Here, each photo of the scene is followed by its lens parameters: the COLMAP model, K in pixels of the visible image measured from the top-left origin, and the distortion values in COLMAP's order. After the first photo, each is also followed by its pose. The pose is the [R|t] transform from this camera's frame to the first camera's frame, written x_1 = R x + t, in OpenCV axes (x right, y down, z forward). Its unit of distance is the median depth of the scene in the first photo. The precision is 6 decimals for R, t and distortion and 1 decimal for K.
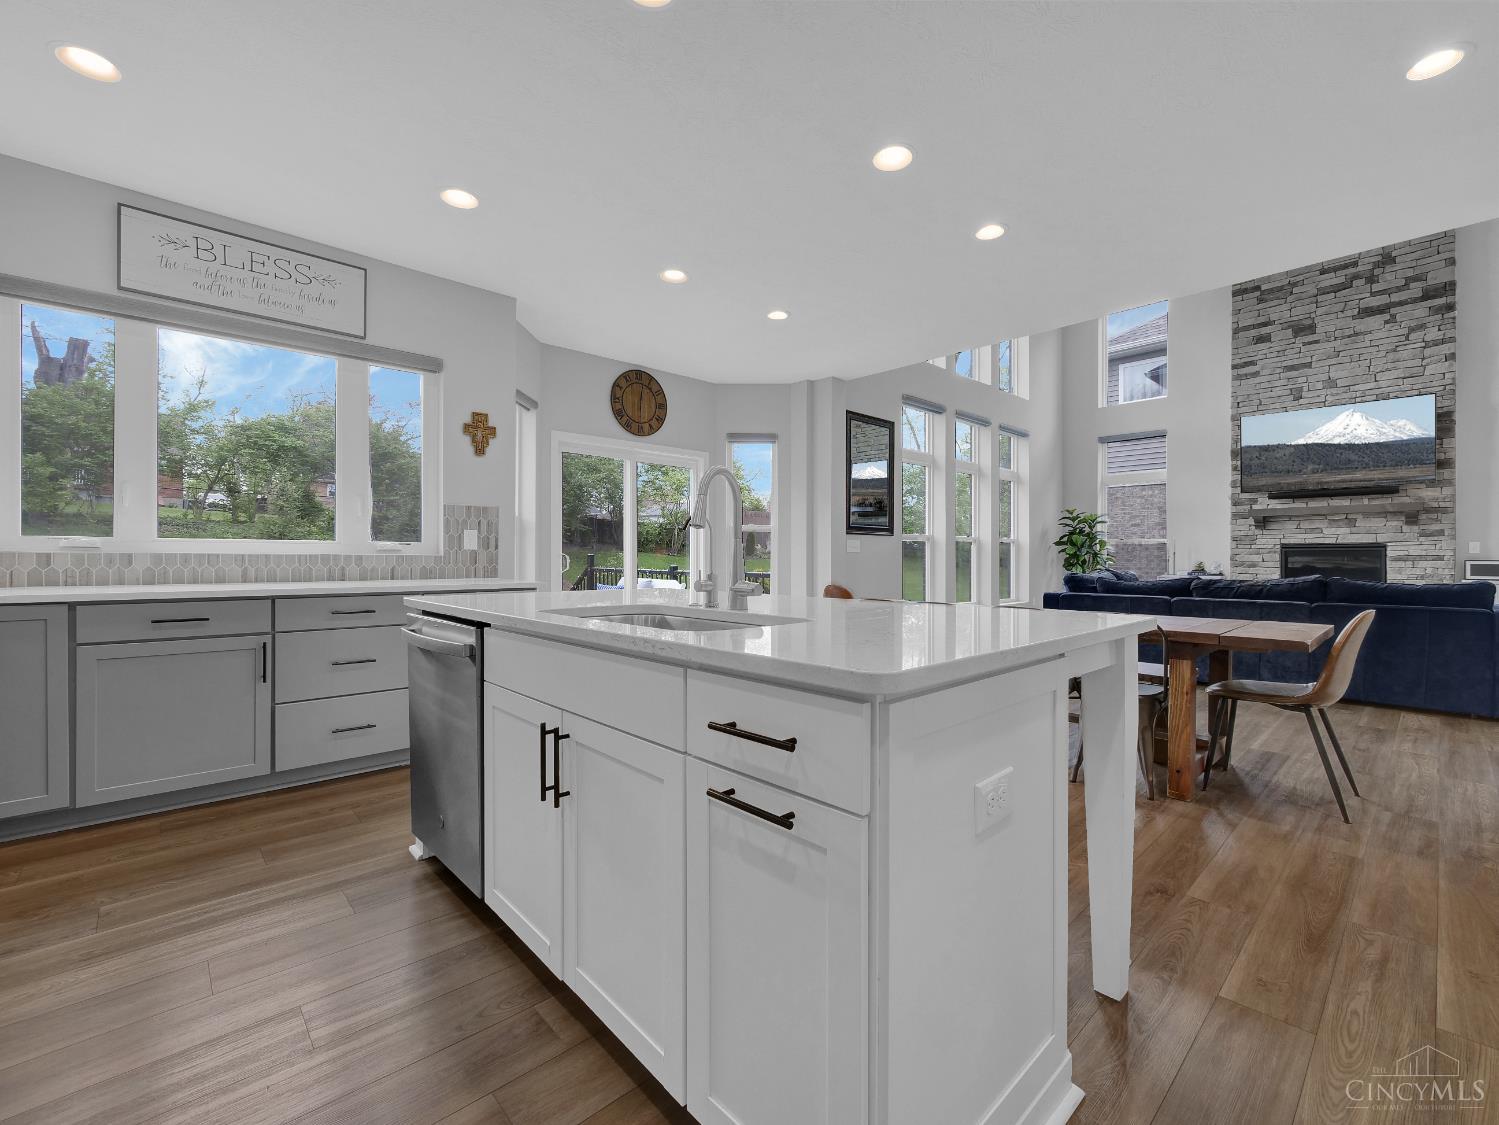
lens RADIAL K [[653.5, 0, 735.2], [0, 653.5, 556.8], [0, 0, 1]] dist [-0.003396, -0.000196]
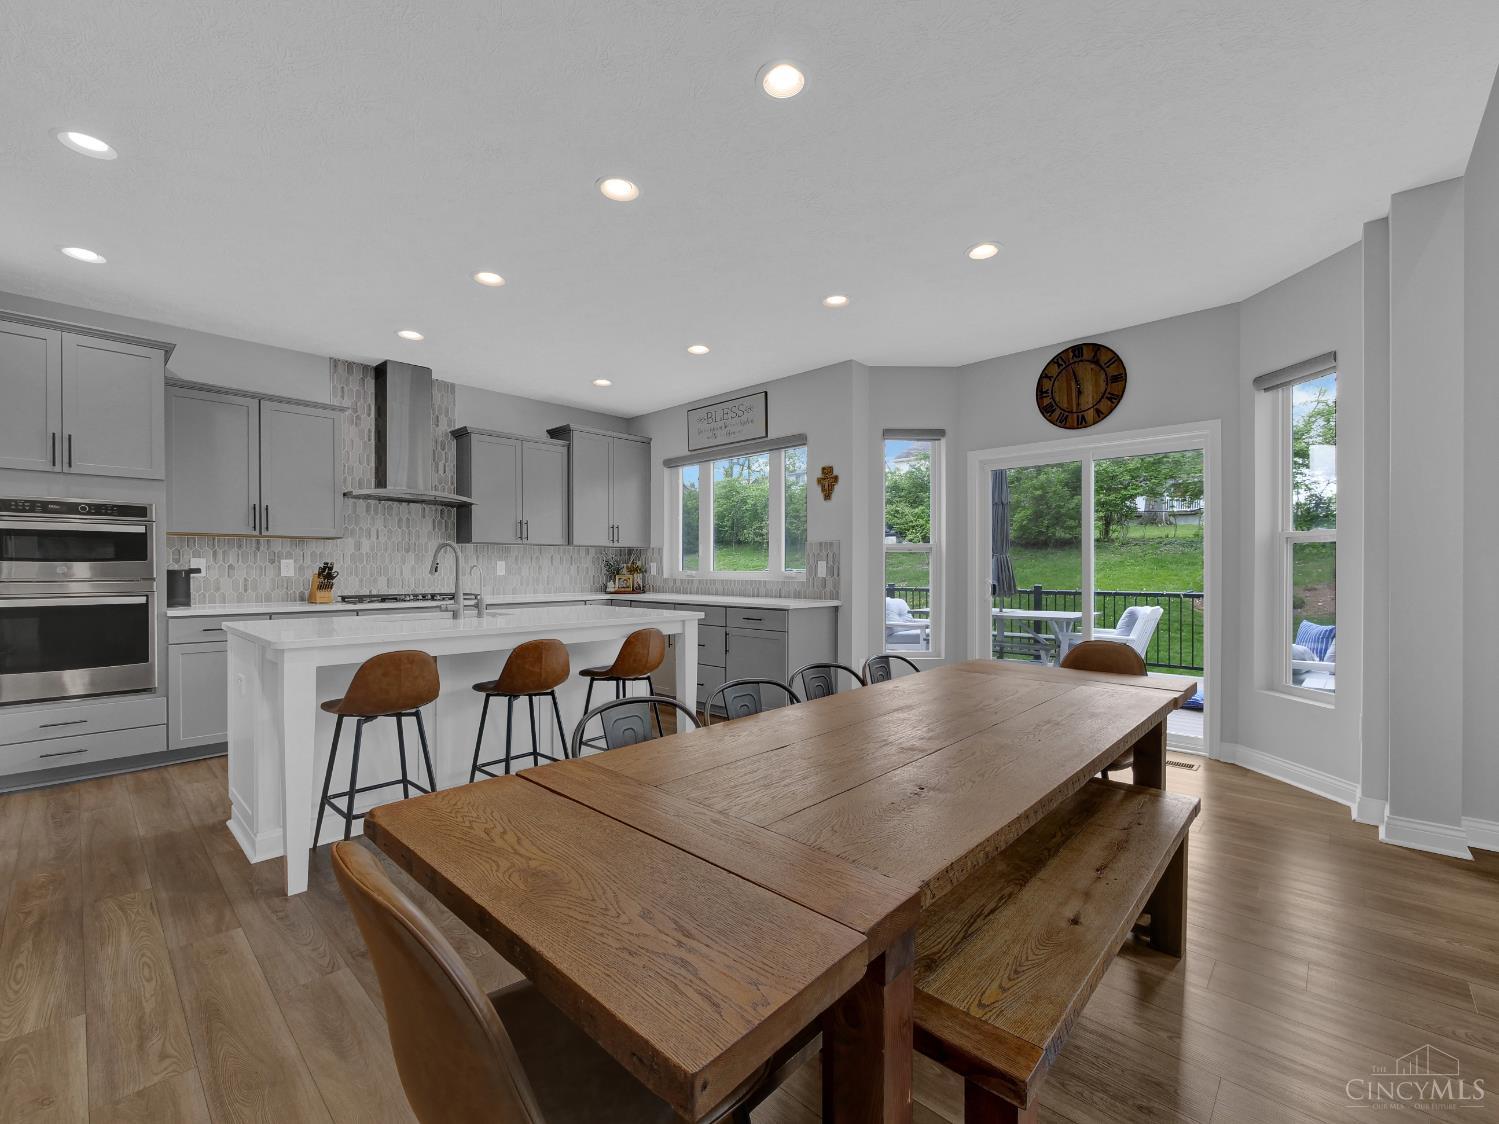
lens RADIAL K [[653.5, 0, 739.1], [0, 653.5, 572.3], [0, 0, 1]] dist [-0.003396, -0.000196]
pose [[0.052772, 0.002977, -0.998602, 0.469633], [-0.000499, 0.999996, 0.002955, -0.013043], [0.998606, 0.000343, 0.052773, 0.430163]]
